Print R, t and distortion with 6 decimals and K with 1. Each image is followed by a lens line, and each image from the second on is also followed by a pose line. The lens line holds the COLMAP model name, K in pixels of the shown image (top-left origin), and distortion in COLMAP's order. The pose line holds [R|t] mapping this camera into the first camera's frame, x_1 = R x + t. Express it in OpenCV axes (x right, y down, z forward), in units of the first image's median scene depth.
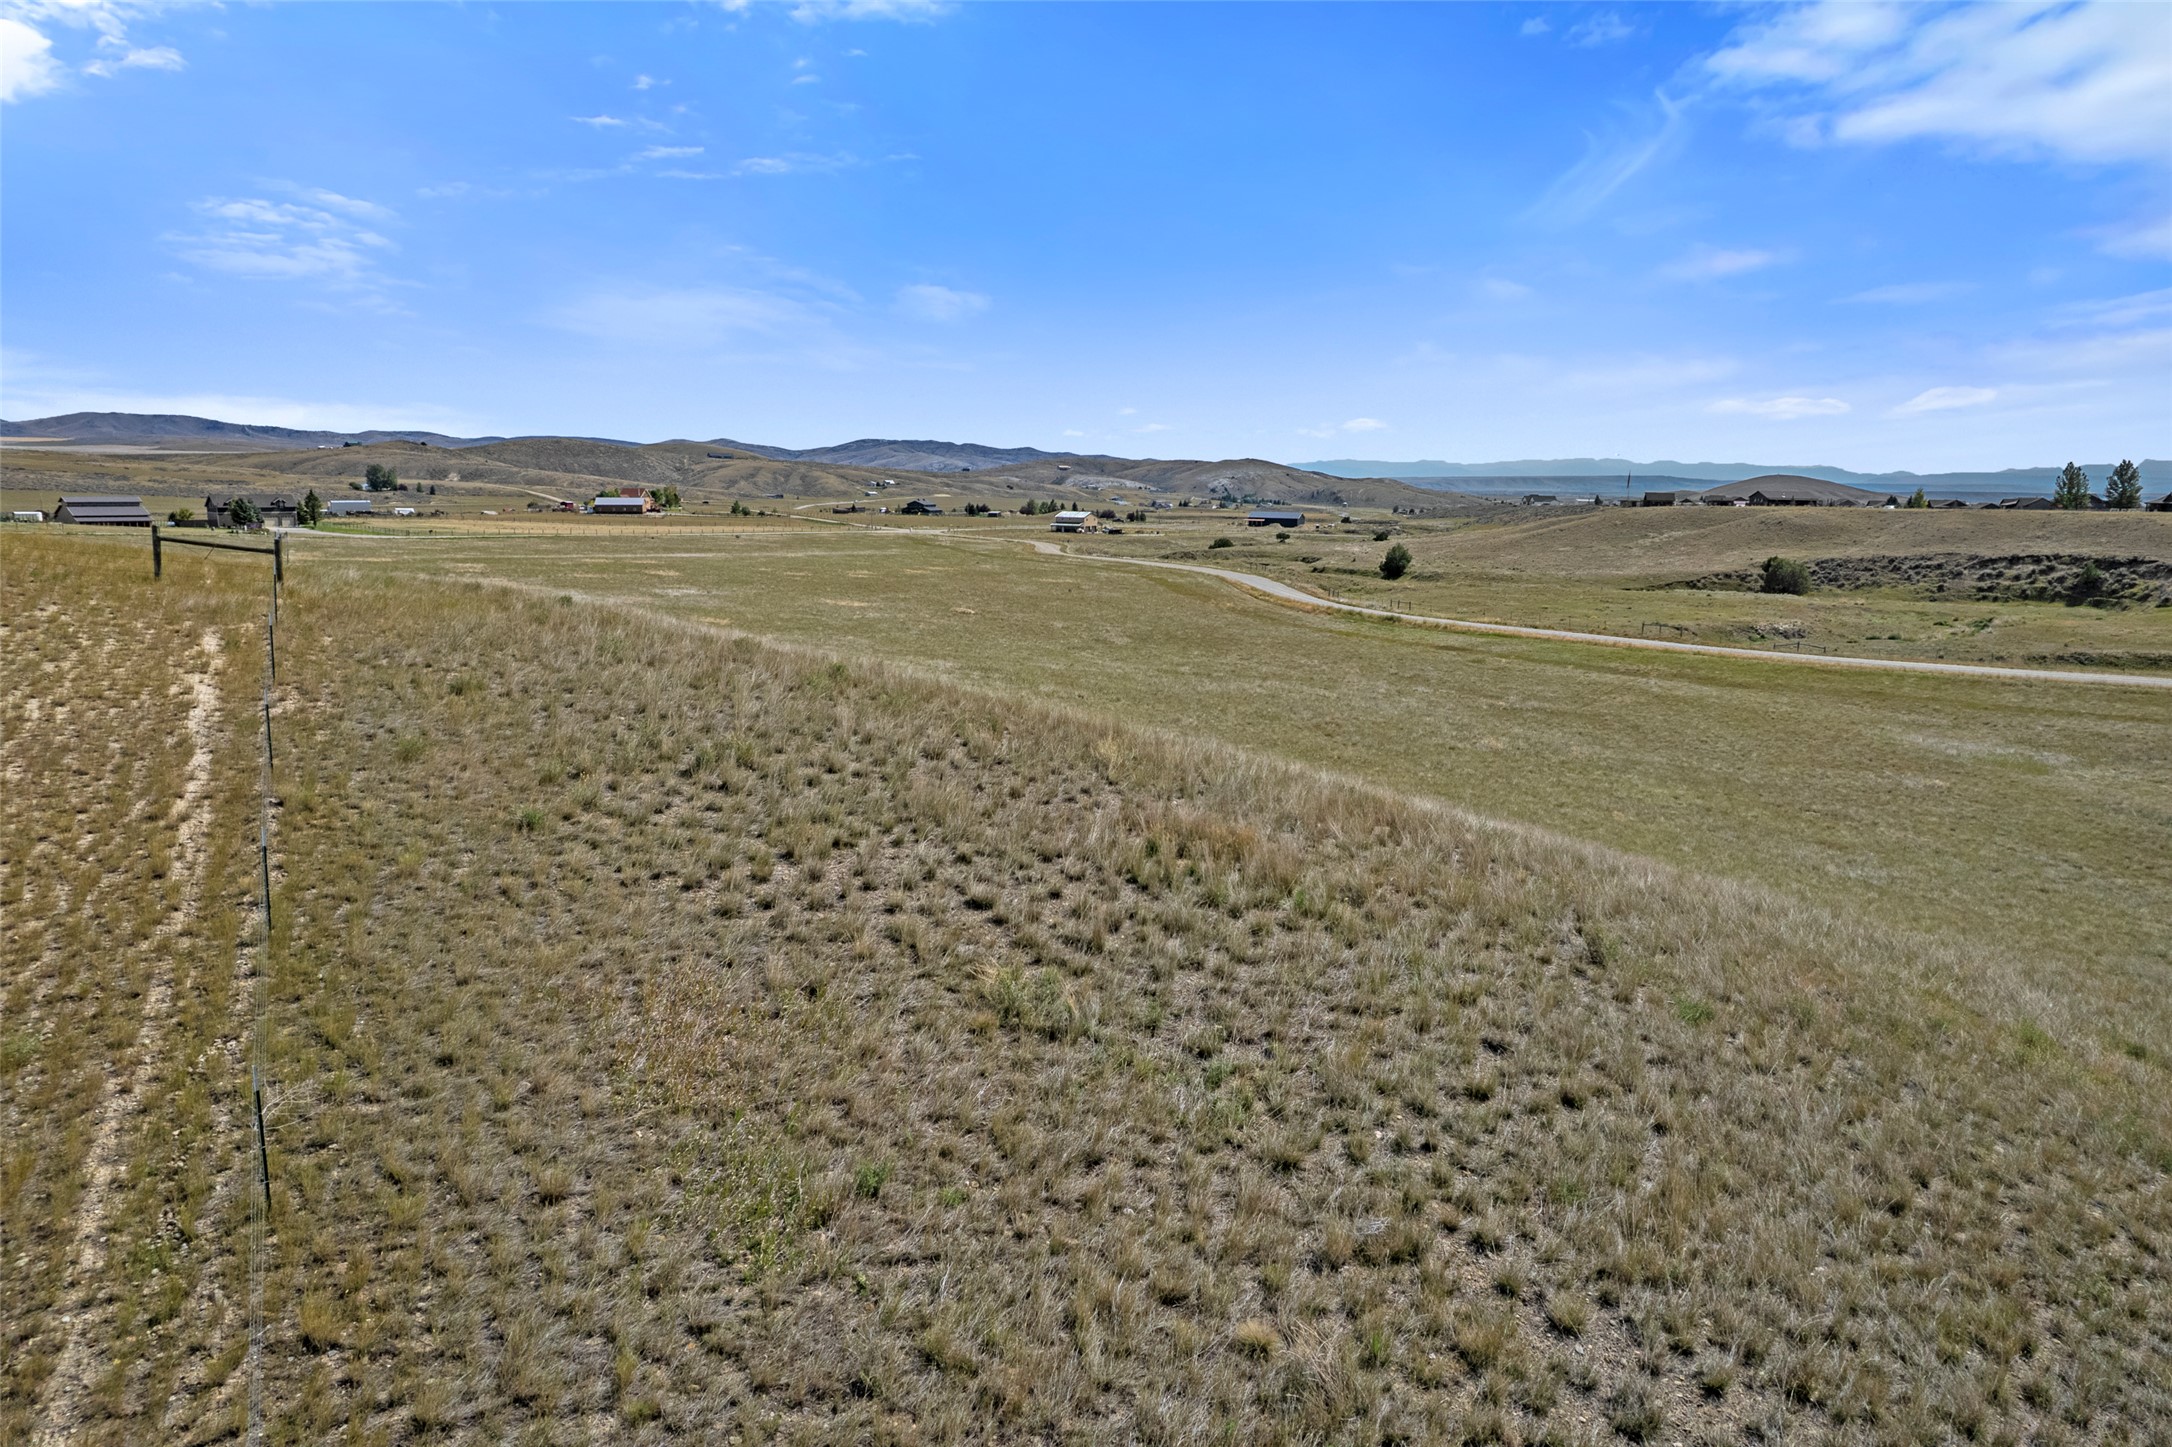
lens RADIAL K [[1393.0, 0, 1089.5], [0, 1393.0, 728.0], [0, 0, 1]] dist [-0.083269, 0.076028]
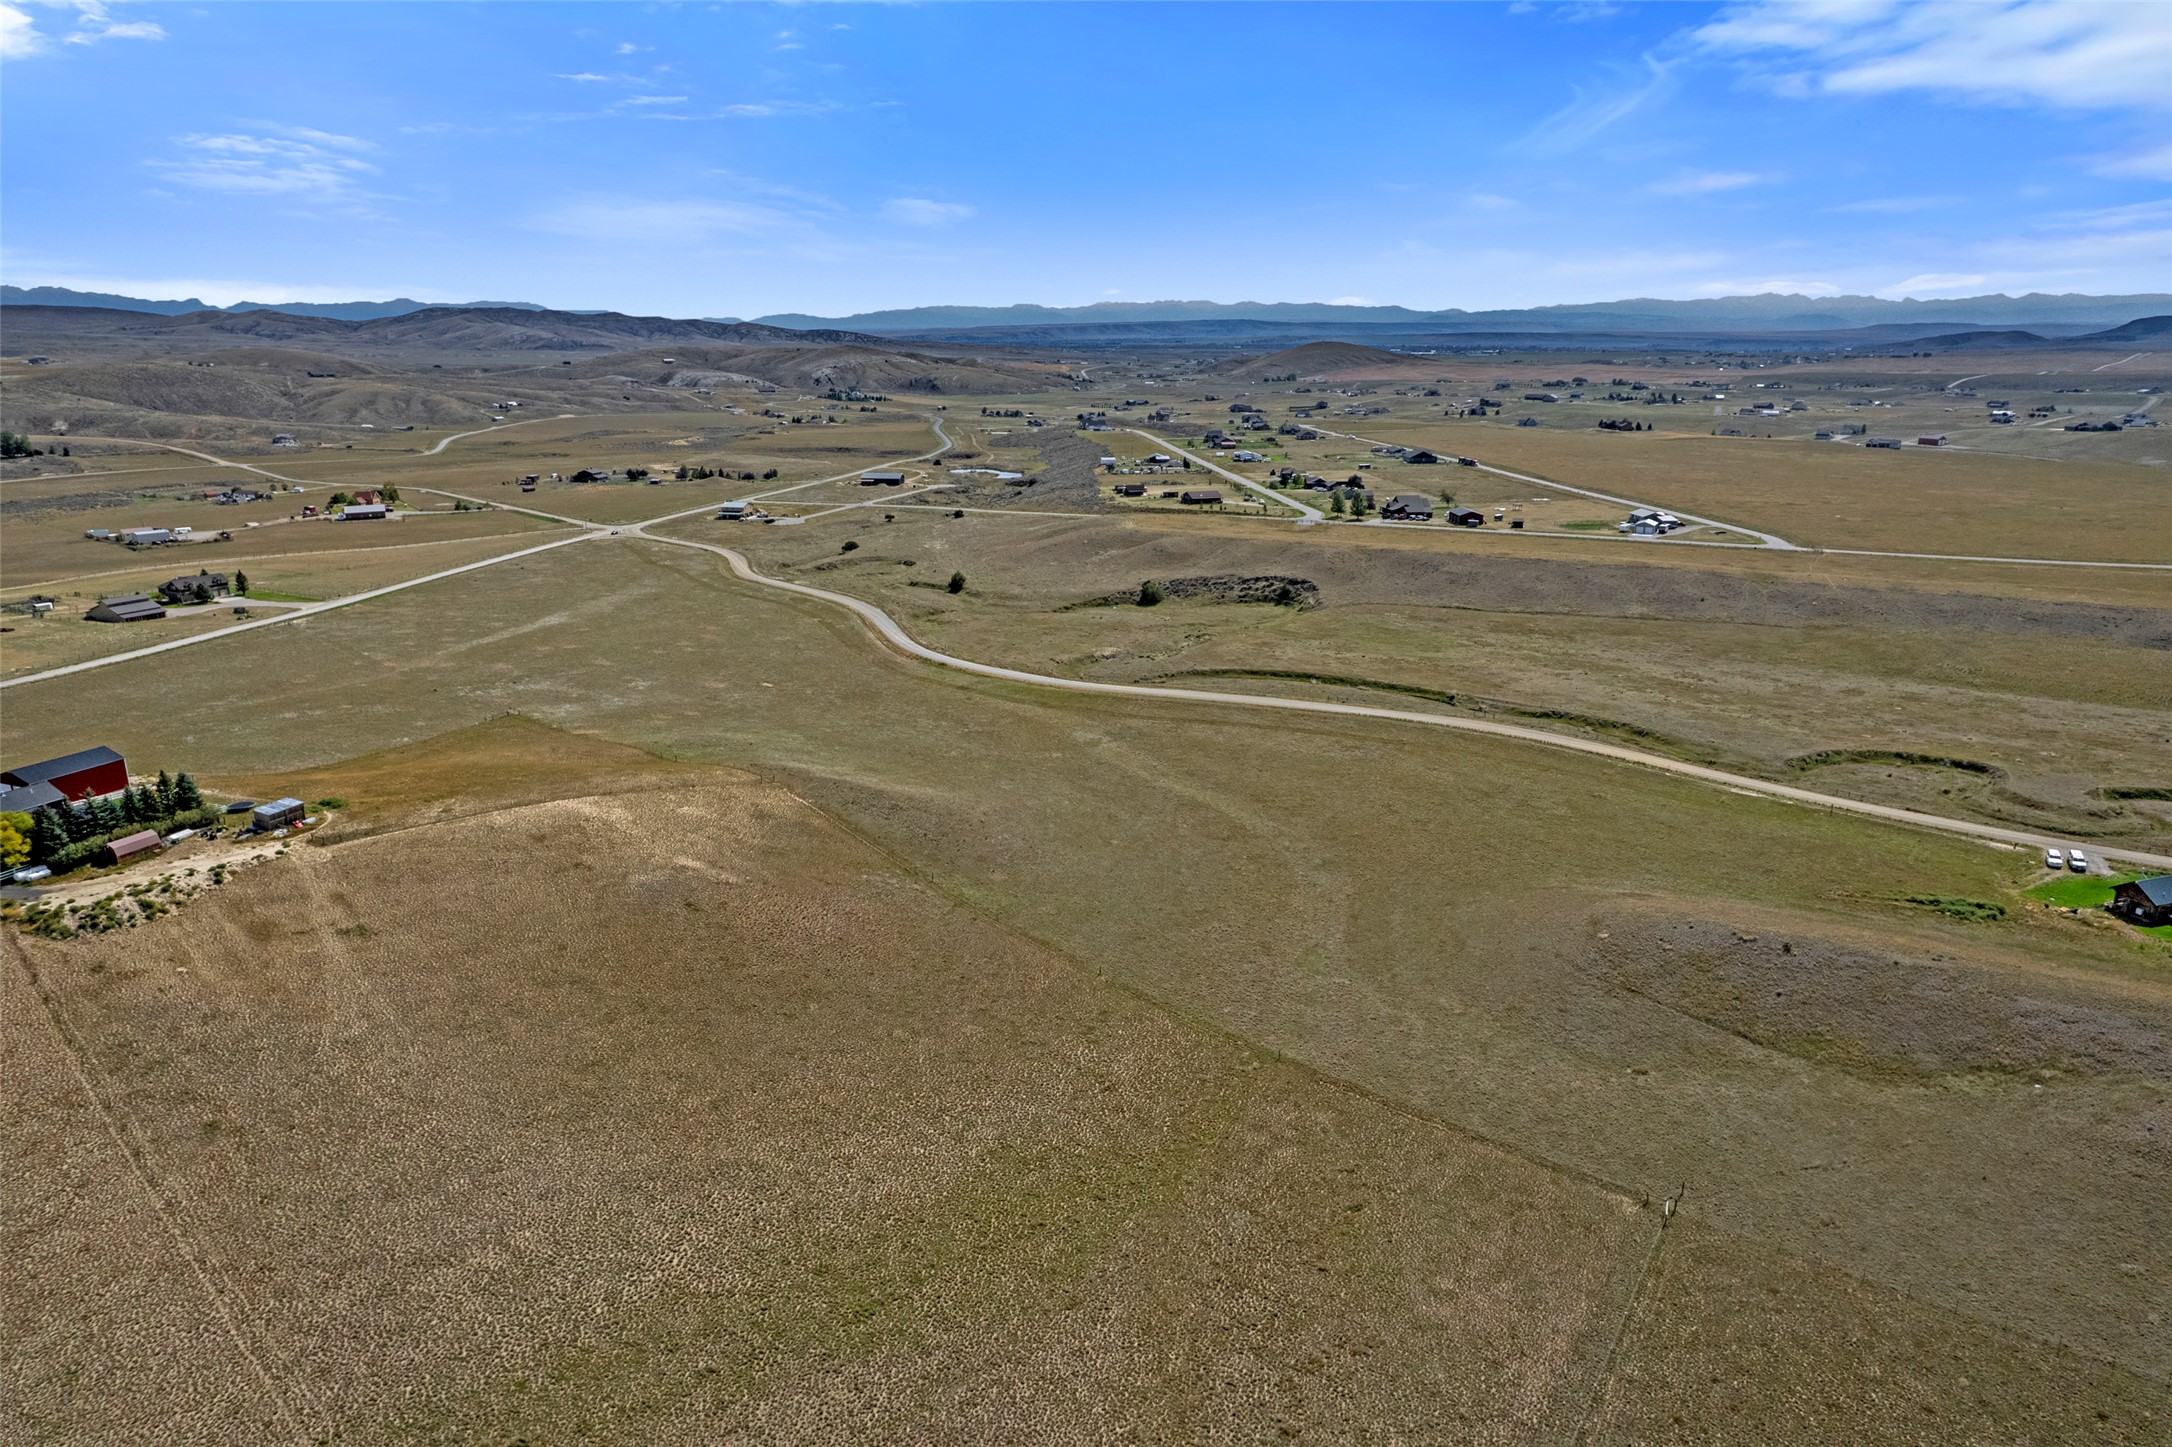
lens RADIAL K [[1393.0, 0, 1089.5], [0, 1393.0, 728.0], [0, 0, 1]] dist [-0.083269, 0.076028]
pose [[0.960696, -0.090713, 0.262363, -0.018307], [0.062535, 0.991529, 0.113840, -0.024005], [-0.270467, -0.092959, 0.958231, -0.142865]]
